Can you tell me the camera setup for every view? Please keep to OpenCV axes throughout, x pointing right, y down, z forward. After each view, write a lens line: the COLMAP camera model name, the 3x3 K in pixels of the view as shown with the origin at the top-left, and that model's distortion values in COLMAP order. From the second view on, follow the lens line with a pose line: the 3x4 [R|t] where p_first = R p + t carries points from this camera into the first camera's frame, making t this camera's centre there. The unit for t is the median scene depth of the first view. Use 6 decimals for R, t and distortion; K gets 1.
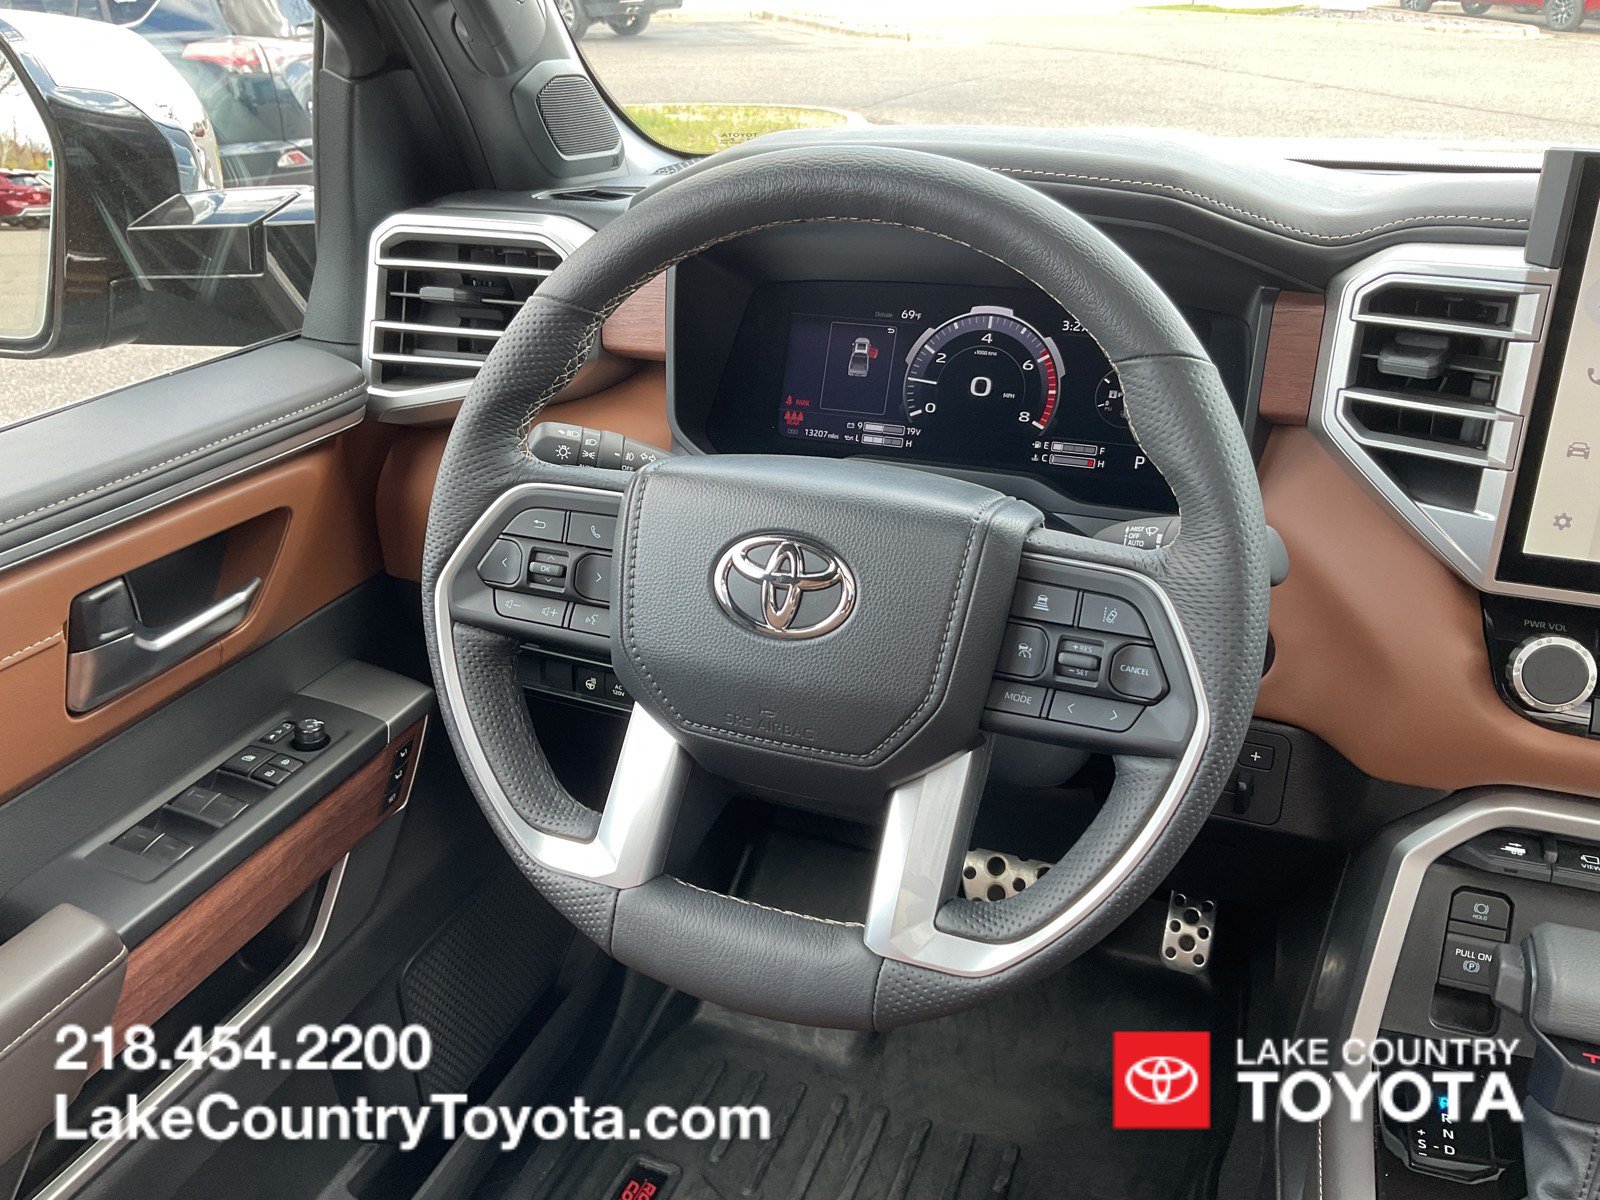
lens RADIAL K [[1320.5, 0, 799.3], [0, 1320.5, 593.4], [0, 0, 1]] dist [0.007093, -0.025507]
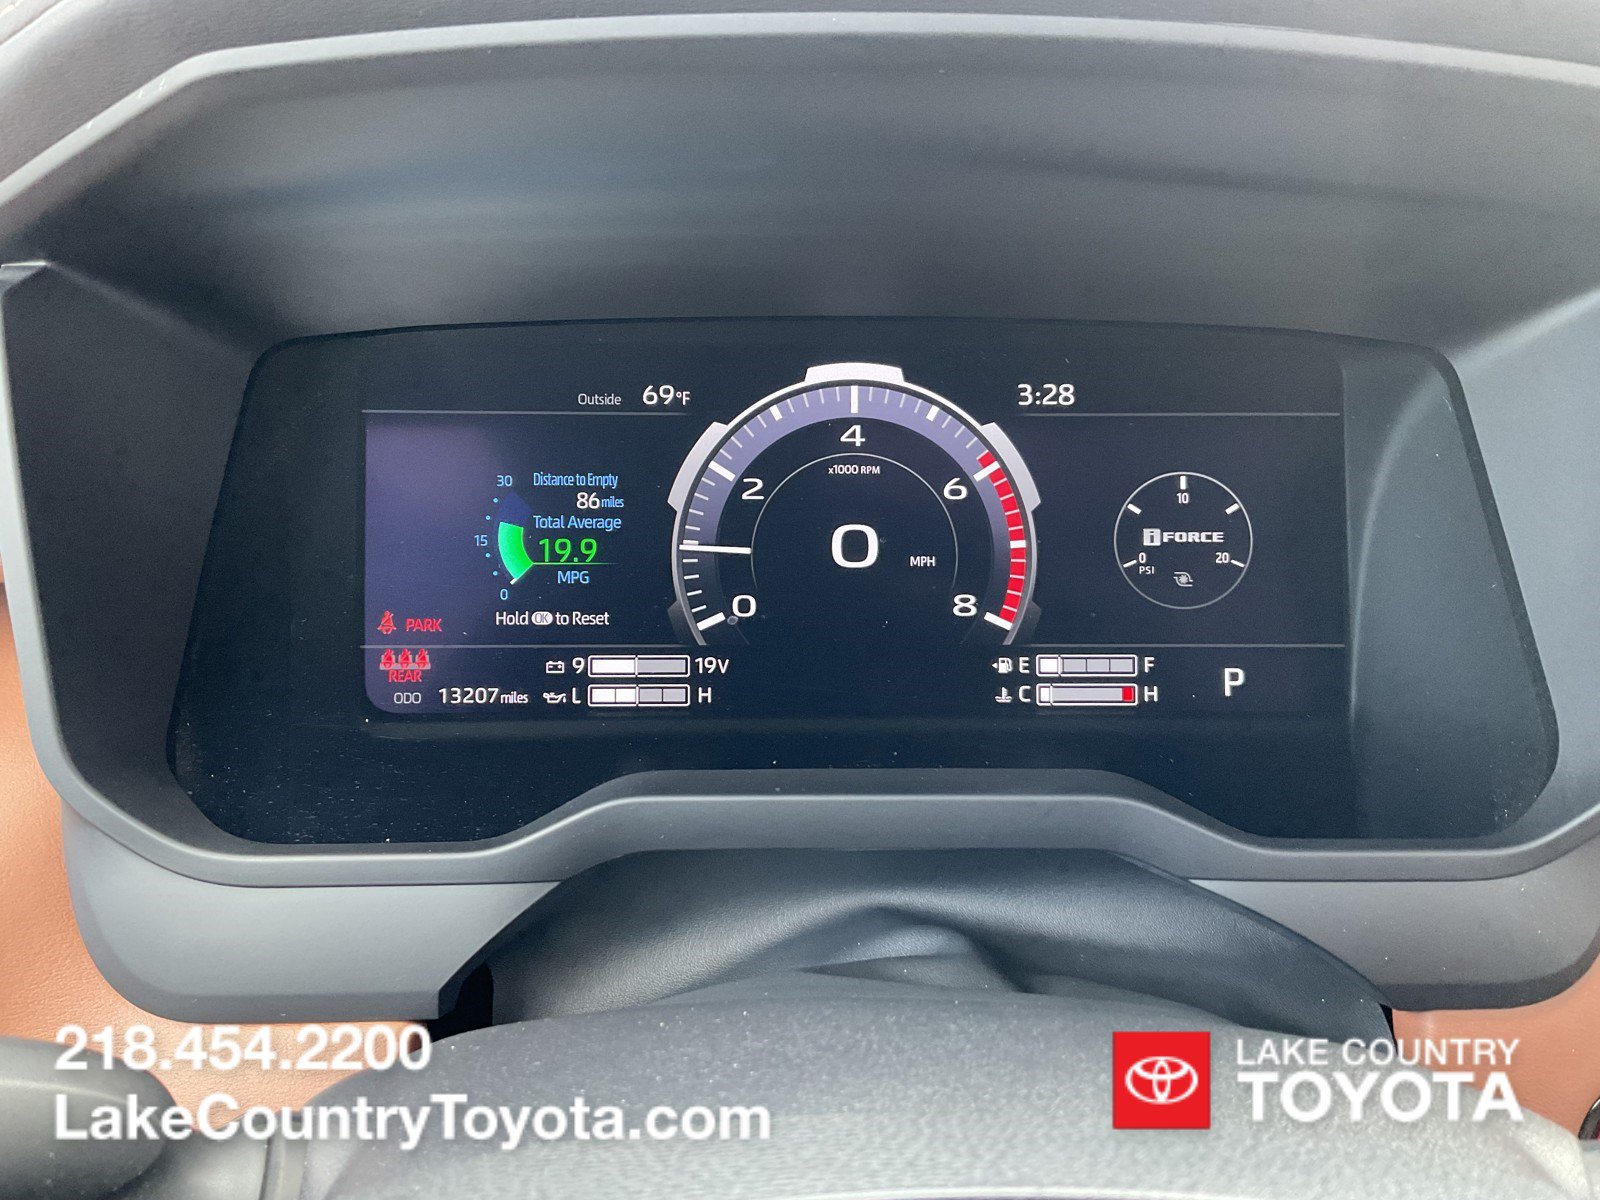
lens RADIAL K [[1320.5, 0, 798.4], [0, 1320.5, 601.8], [0, 0, 1]] dist [0.007093, -0.025507]
pose [[0.922267, -0.117018, 0.368416, -0.042163], [0.142597, 0.988851, -0.042885, -0.122910], [-0.359291, 0.092086, 0.928671, 0.605915]]
